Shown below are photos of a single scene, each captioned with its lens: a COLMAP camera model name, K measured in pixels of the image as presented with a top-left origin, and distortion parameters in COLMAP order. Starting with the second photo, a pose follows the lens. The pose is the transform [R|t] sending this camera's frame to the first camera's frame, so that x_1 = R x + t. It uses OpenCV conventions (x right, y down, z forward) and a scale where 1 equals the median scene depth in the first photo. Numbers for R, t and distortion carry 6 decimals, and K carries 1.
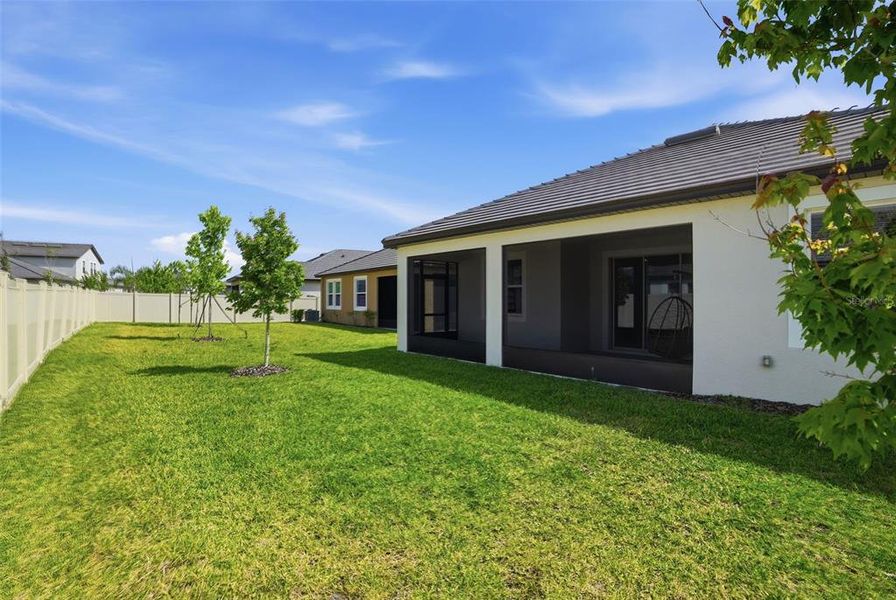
lens RADIAL K [[425.1, 0, 448.0], [0, 425.1, 300.0], [0, 0, 1]] dist [-0.060098, 0.028374]
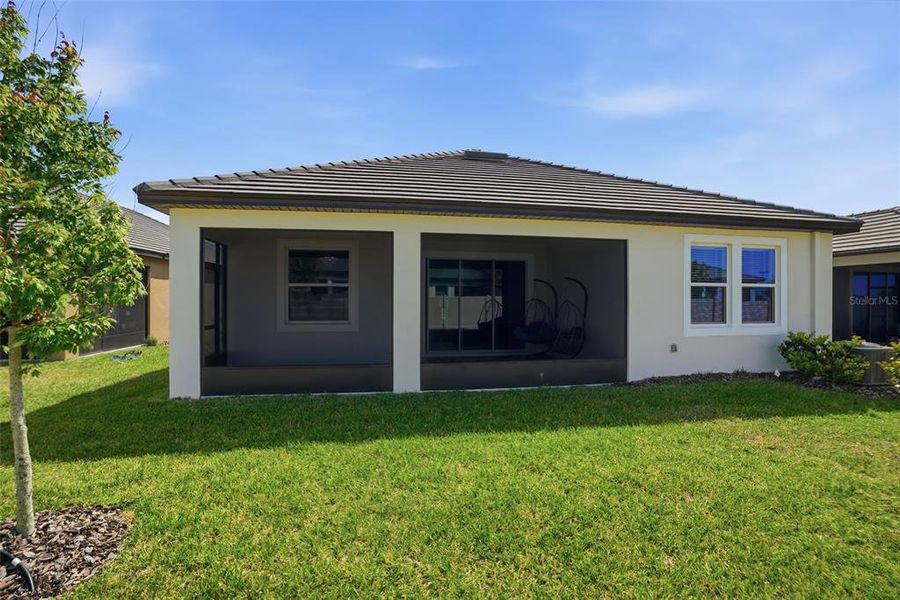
lens RADIAL K [[427.0, 0, 450.0], [0, 427.0, 300.0], [0, 0, 1]] dist [-0.060098, 0.028374]
pose [[0.526094, 0.000178, 0.850427, -0.499864], [0.002205, 0.999996, -0.001574, -0.005994], [-0.850424, 0.002703, 0.526091, 0.550481]]
